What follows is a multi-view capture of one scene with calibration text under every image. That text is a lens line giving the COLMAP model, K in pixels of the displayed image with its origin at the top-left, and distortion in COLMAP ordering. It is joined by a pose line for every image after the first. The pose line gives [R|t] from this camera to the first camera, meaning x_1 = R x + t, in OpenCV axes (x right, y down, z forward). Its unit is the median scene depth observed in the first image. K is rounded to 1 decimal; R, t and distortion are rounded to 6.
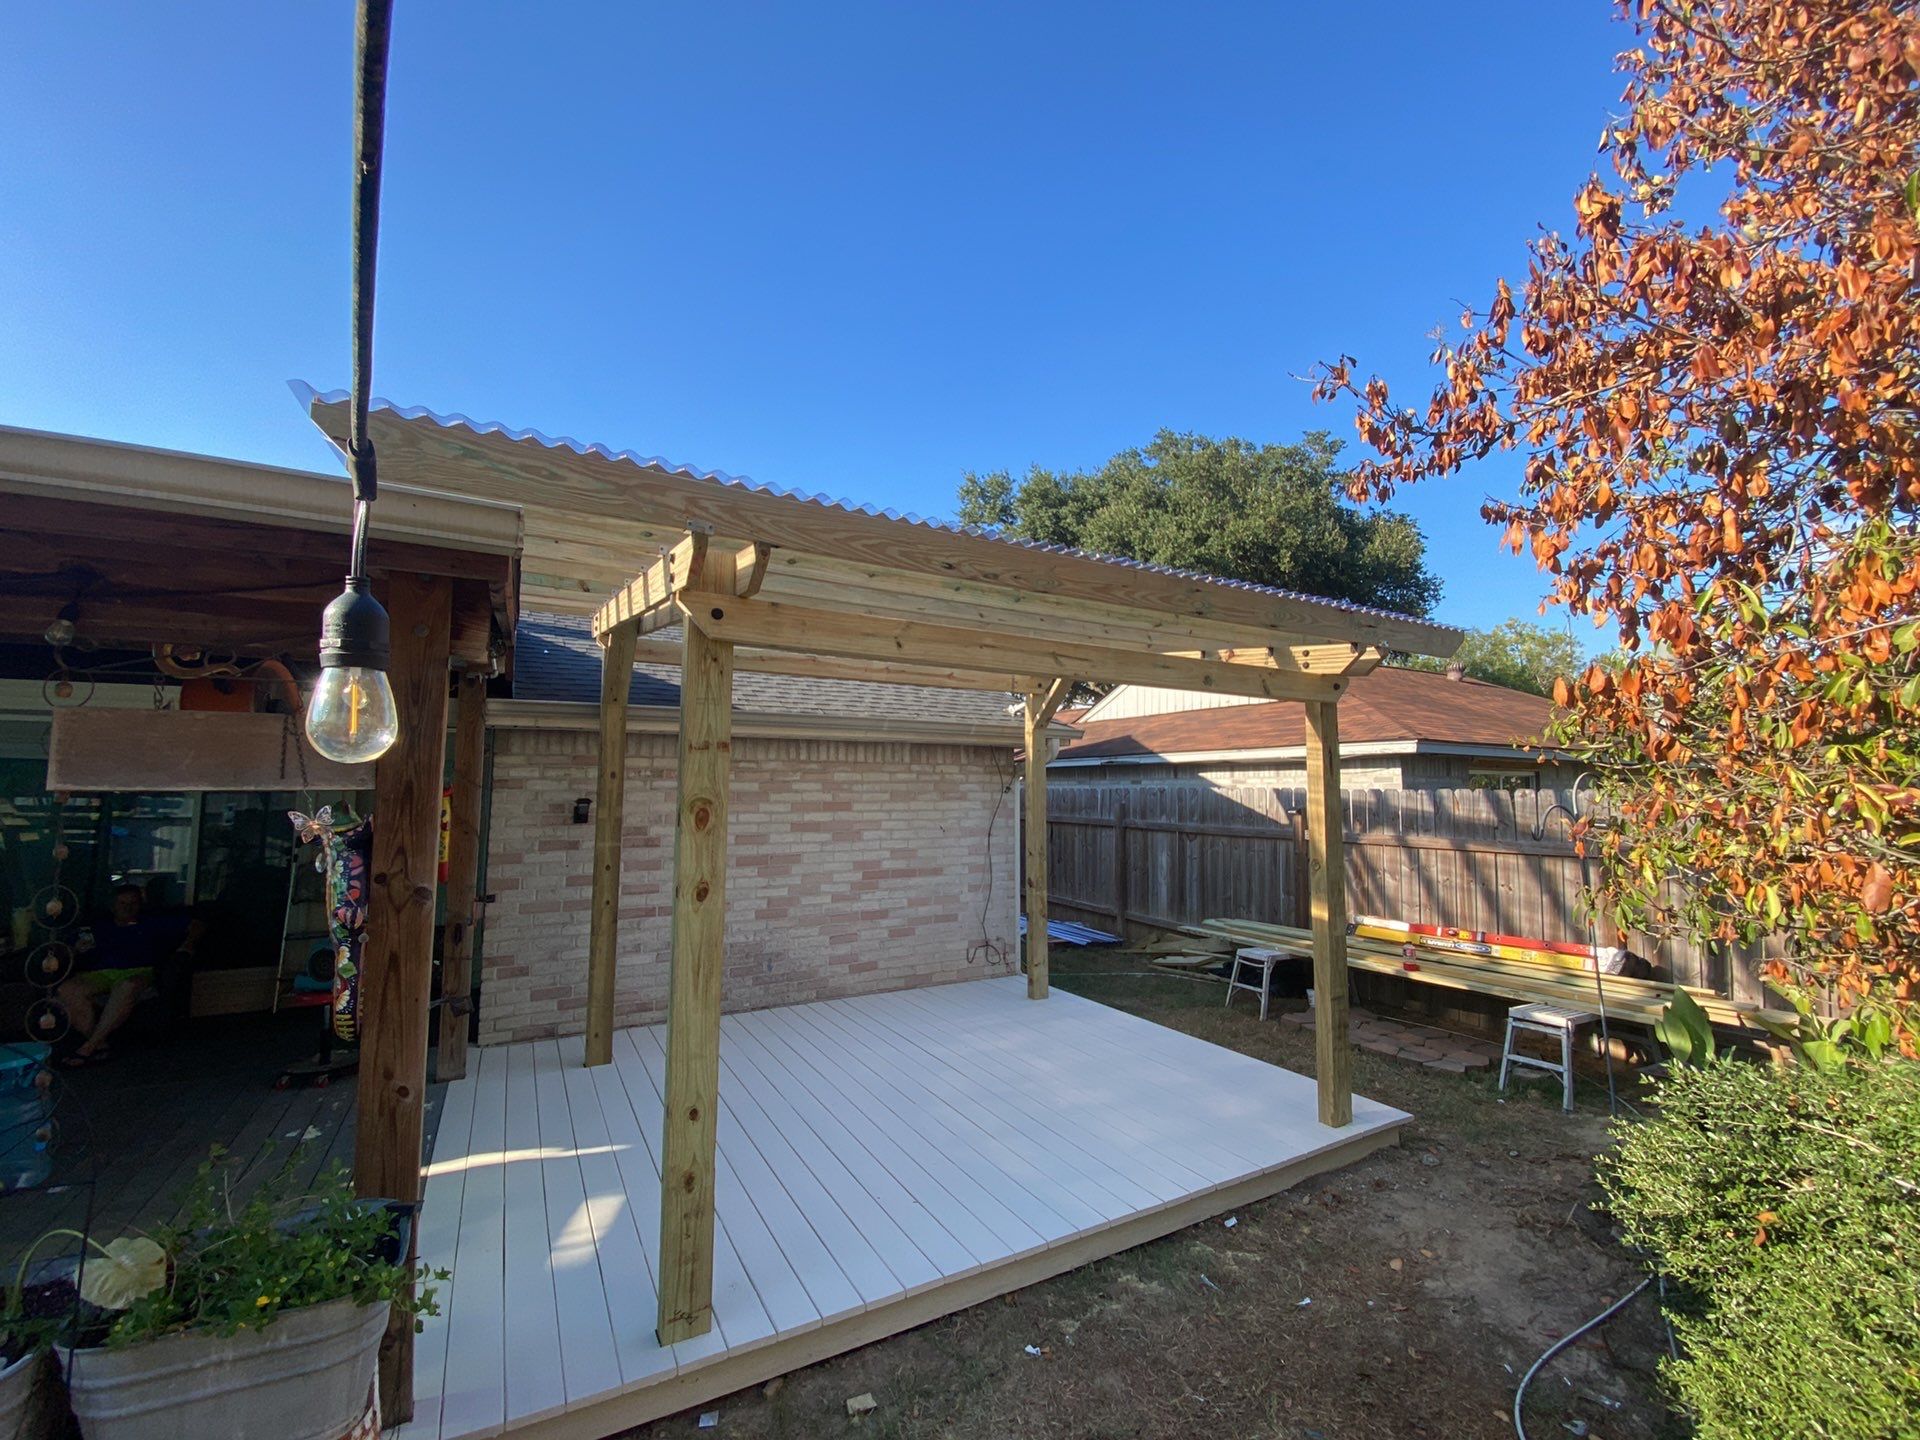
lens RADIAL K [[780.9, 0, 953.1], [0, 780.9, 716.1], [0, 0, 1]] dist [0.018951, -0.017623]
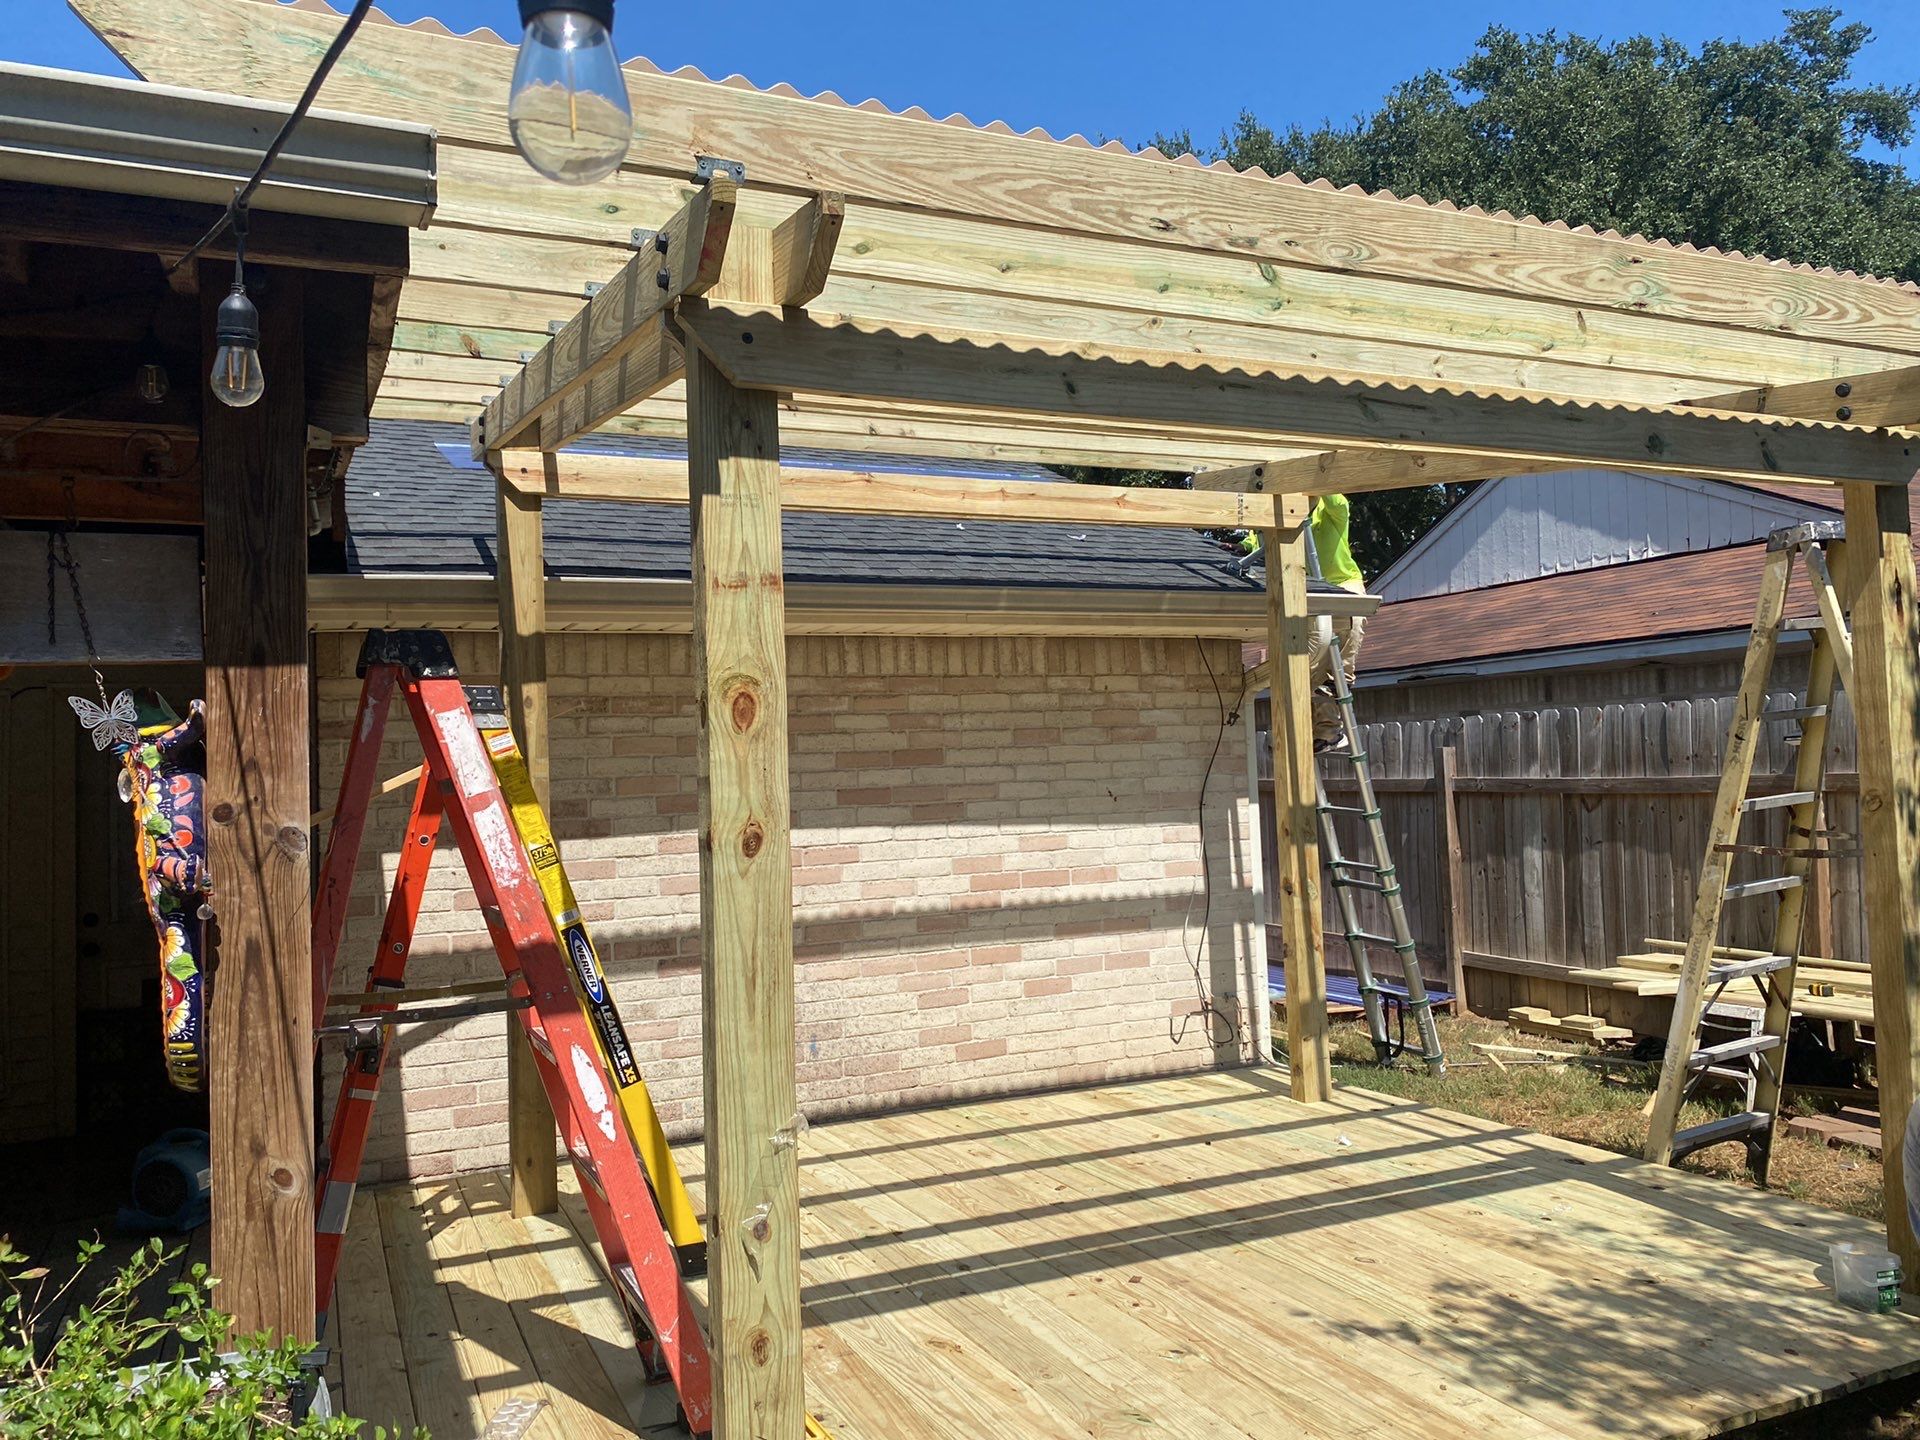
lens RADIAL K [[1464.7, 0, 957.5], [0, 1464.7, 695.7], [0, 0, 1]] dist [0.057673, -0.073608]
pose [[0.995126, -0.043666, -0.088415, -0.029983], [0.047421, 0.998040, 0.040832, 0.033312], [0.086458, -0.044826, 0.995246, -0.010160]]
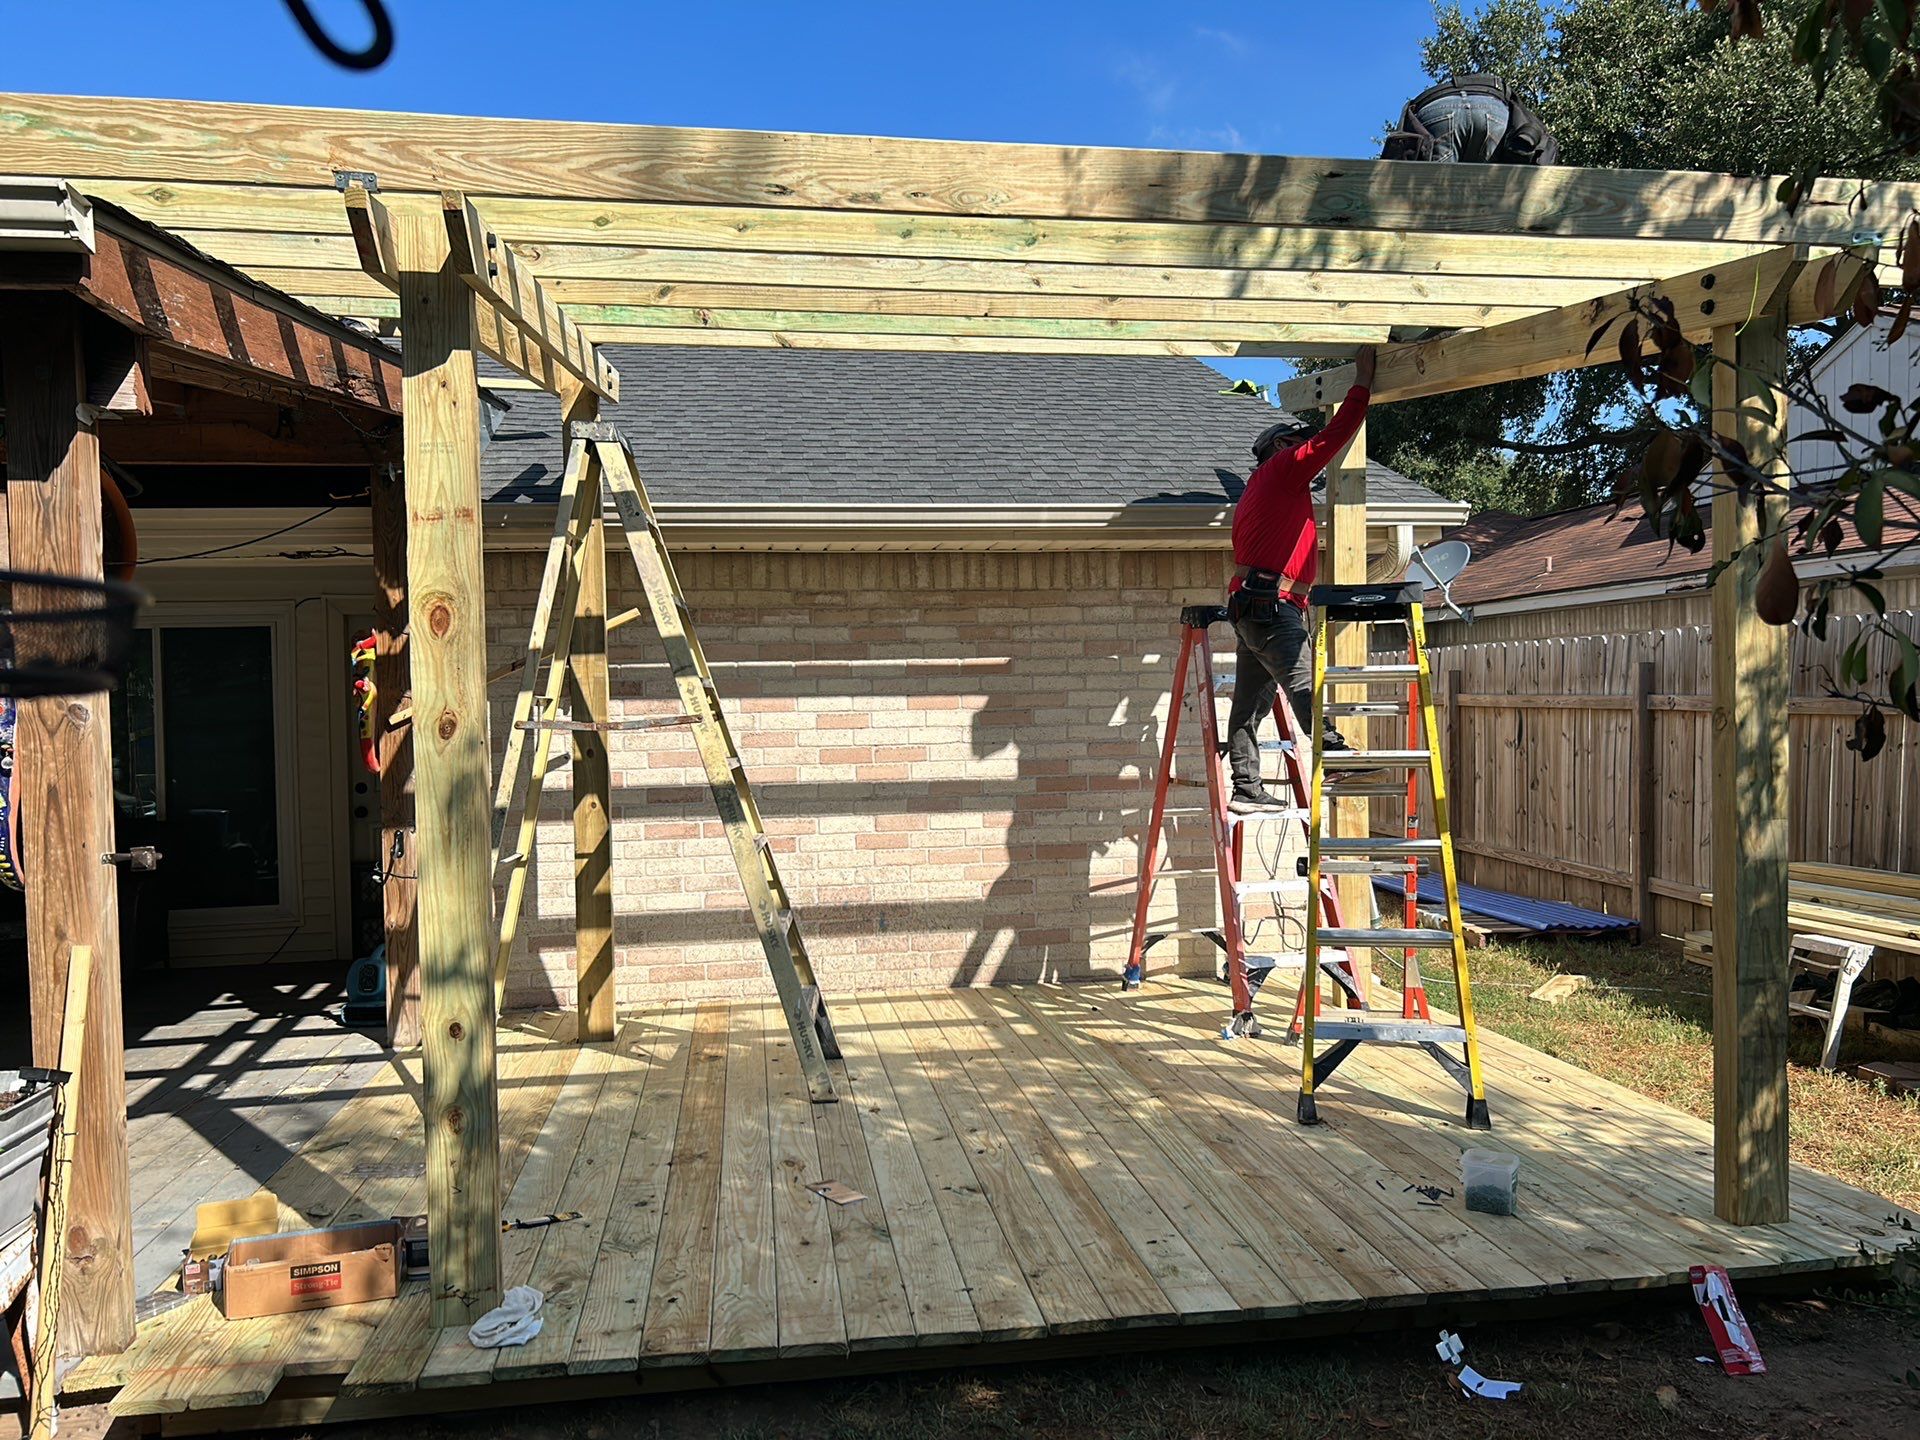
lens RADIAL K [[1464.7, 0, 960.8], [0, 1464.7, 727.9], [0, 0, 1]] dist [0.057673, -0.073608]
pose [[0.934627, -0.013452, -0.355376, 0.224427], [0.055556, 0.992538, 0.108542, 0.042967], [0.351264, -0.121189, 0.928400, -0.021421]]
